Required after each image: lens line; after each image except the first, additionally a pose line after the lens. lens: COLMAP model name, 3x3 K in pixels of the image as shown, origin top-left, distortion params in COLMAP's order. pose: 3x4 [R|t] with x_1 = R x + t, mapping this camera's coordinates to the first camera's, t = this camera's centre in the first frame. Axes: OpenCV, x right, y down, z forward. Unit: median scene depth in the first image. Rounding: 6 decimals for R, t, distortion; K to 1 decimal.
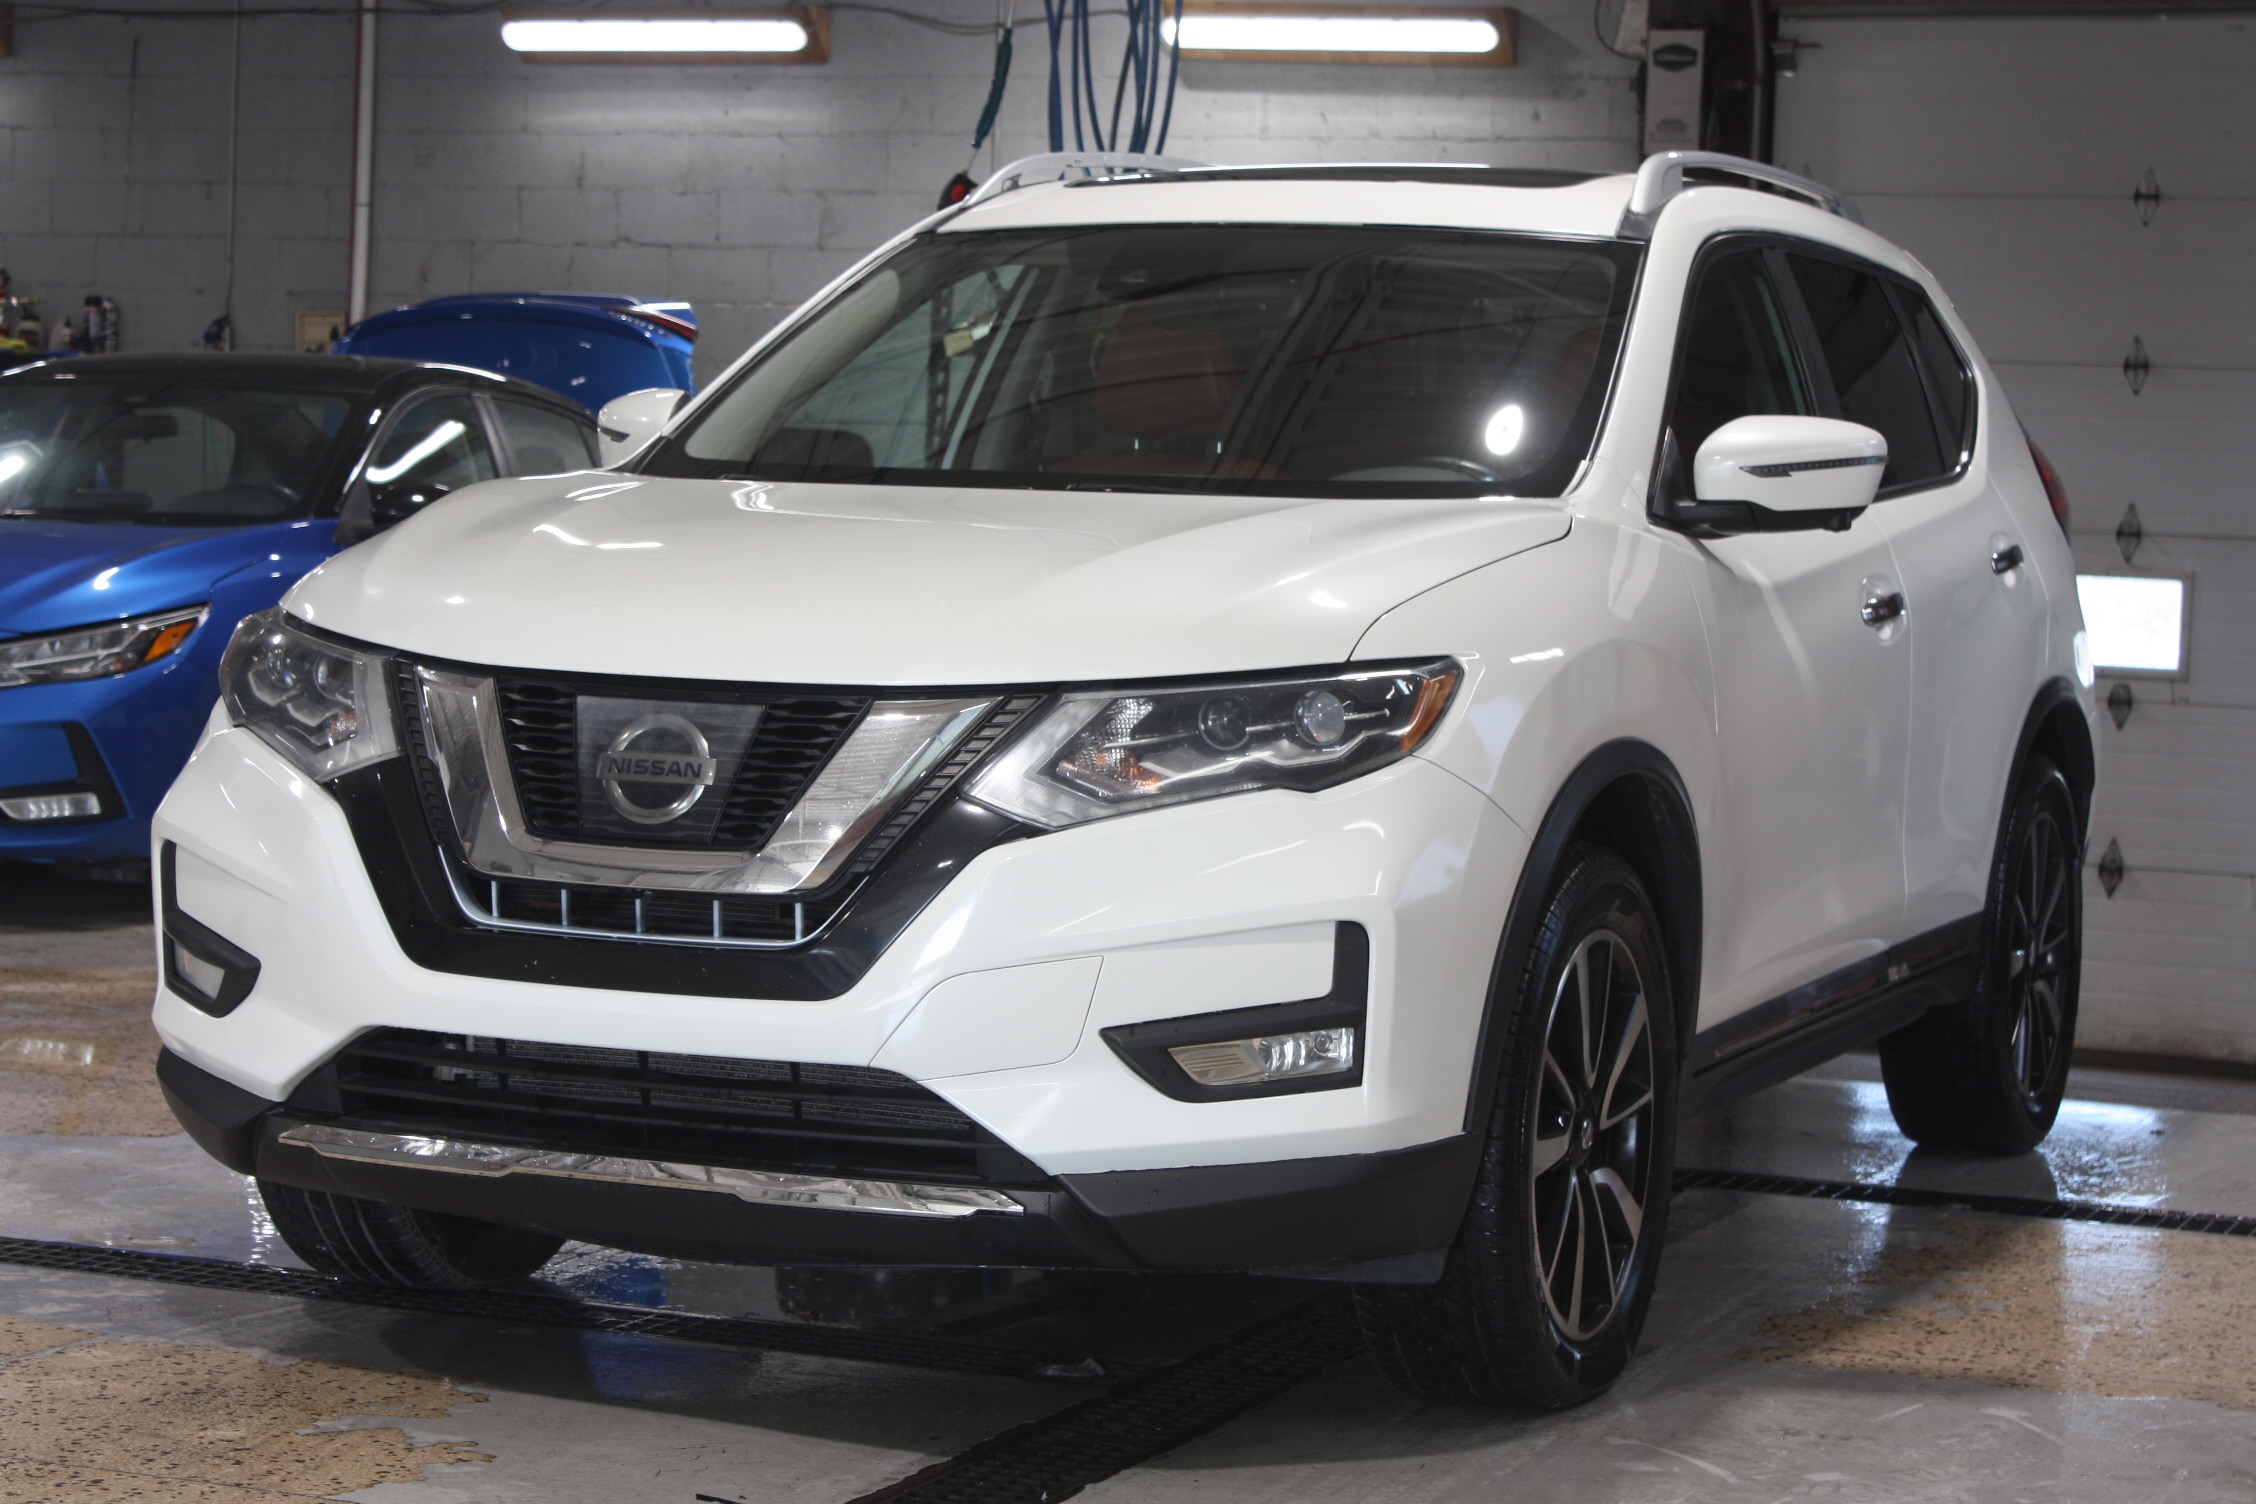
lens RADIAL K [[4709.8, 0, 1128.1], [0, 4709.8, 746.5], [0, 0, 1]] dist [0.137746, 0.000000]
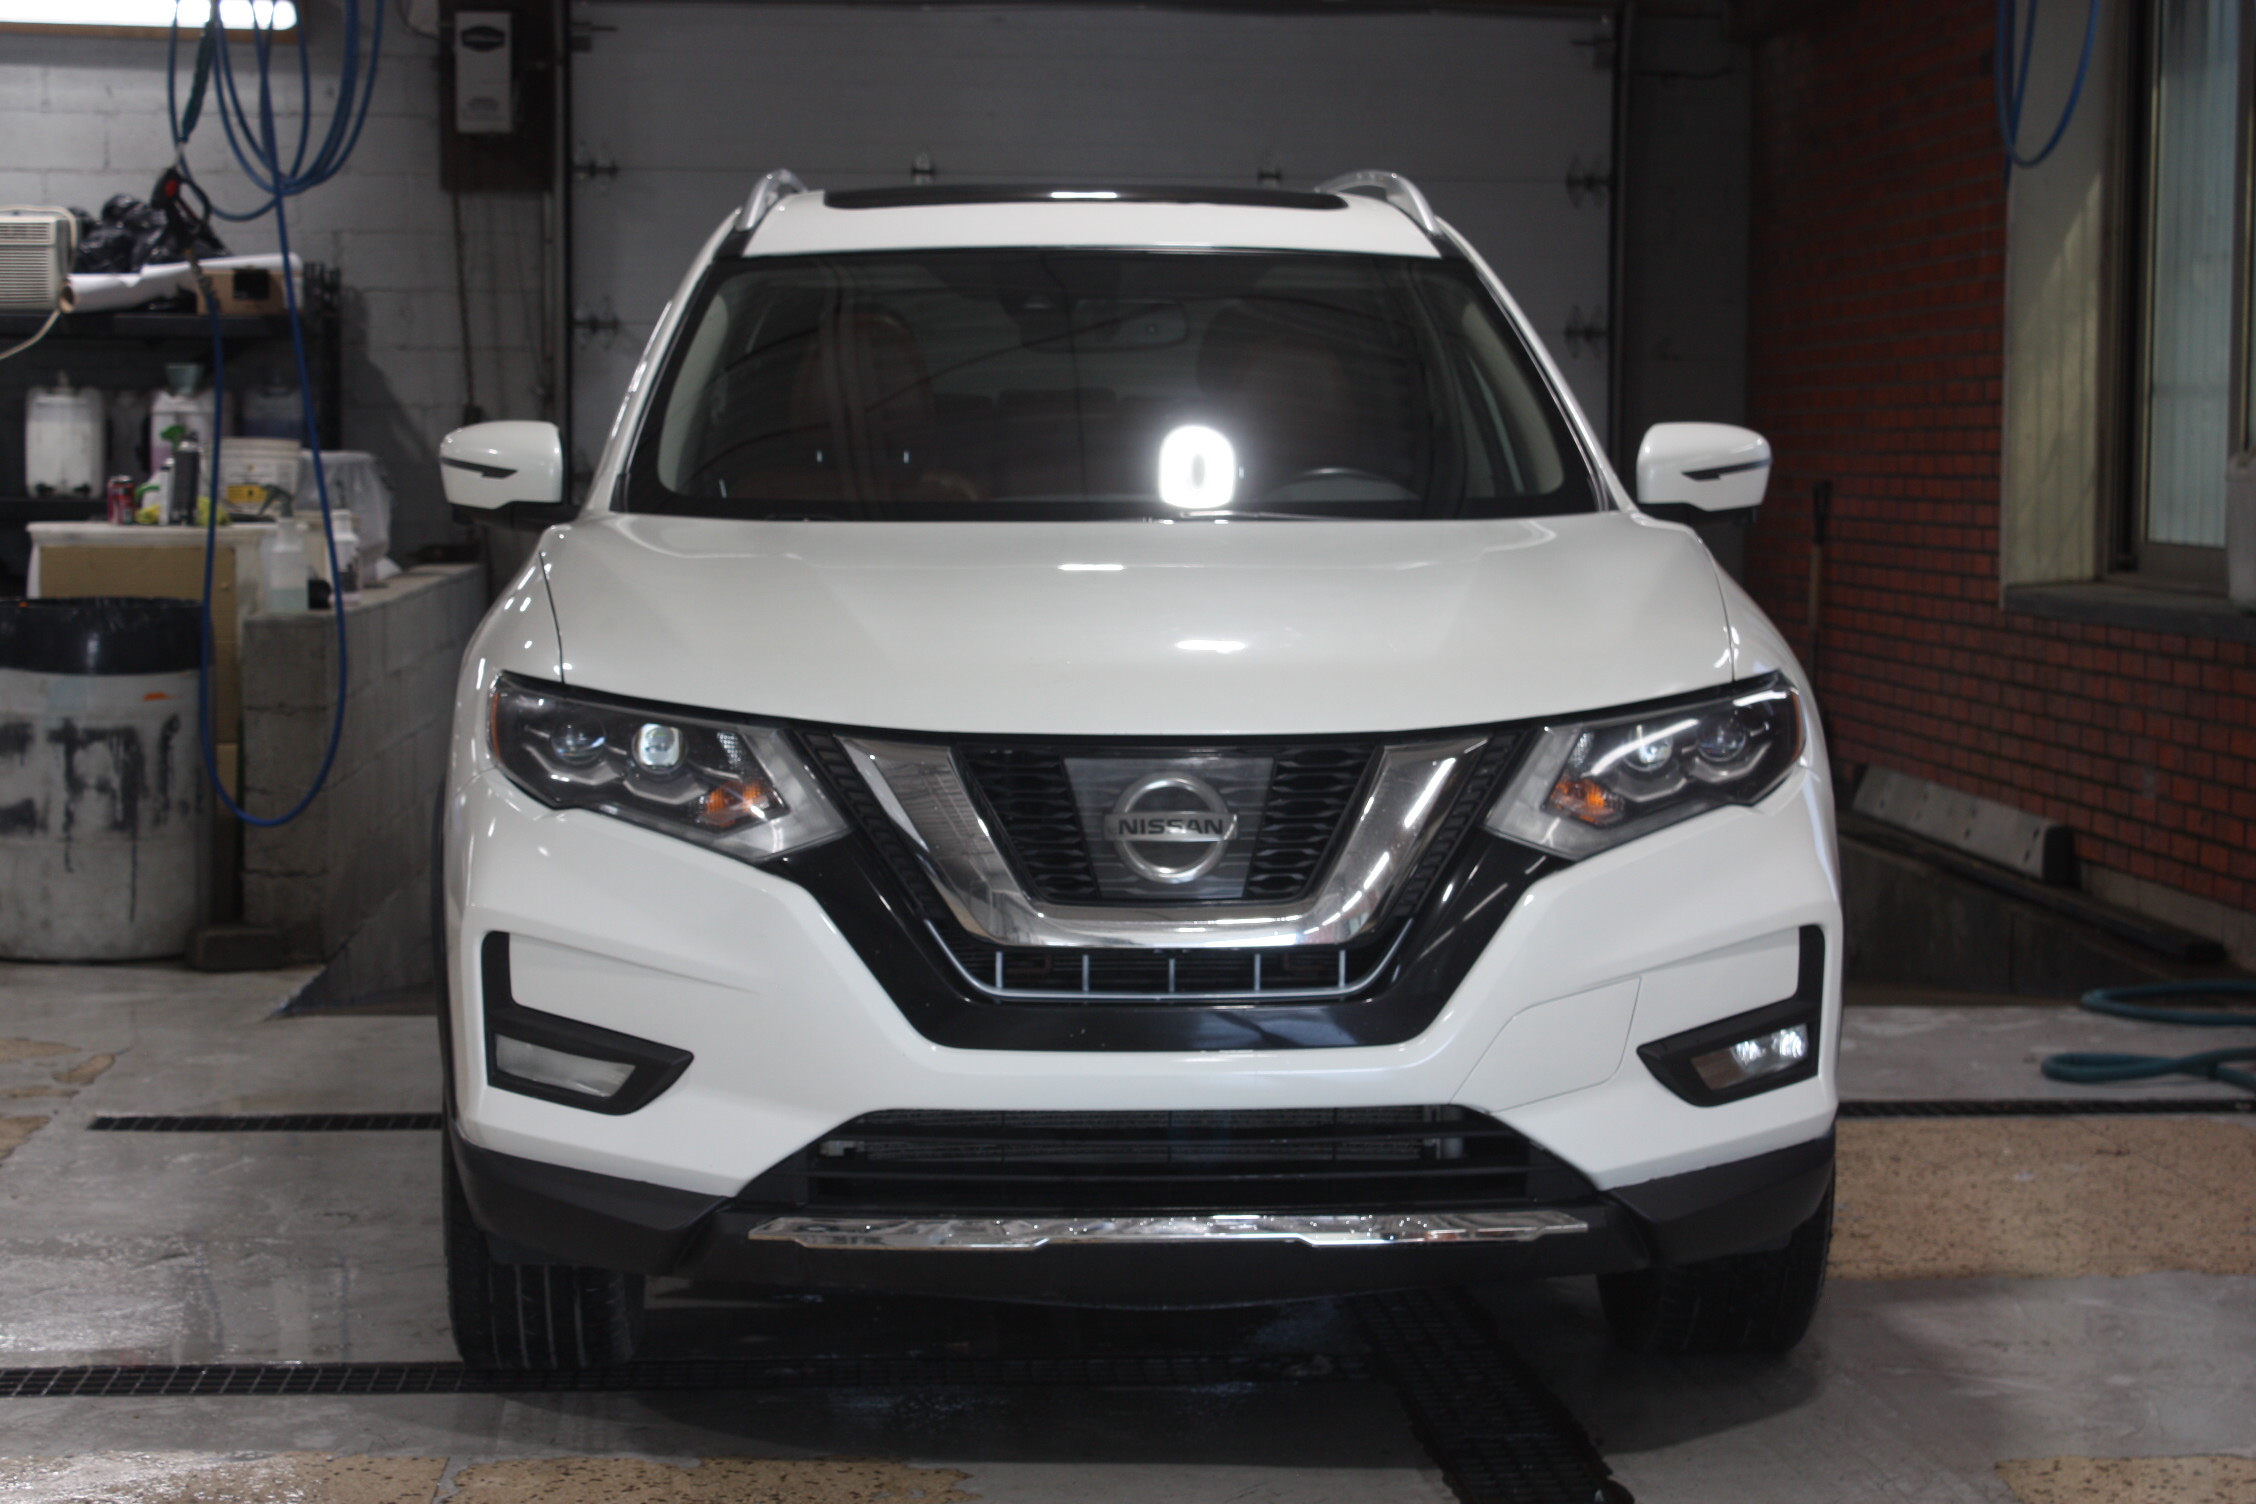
lens RADIAL K [[4445.7, 0, 1128.1], [0, 4445.7, 753.4], [0, 0, 1]] dist [-0.009509, 0.000000]
pose [[0.892106, -0.062902, 0.447425, -0.524616], [0.051574, 0.997966, 0.037468, -0.046364], [-0.448872, -0.010350, 0.893536, 0.161165]]
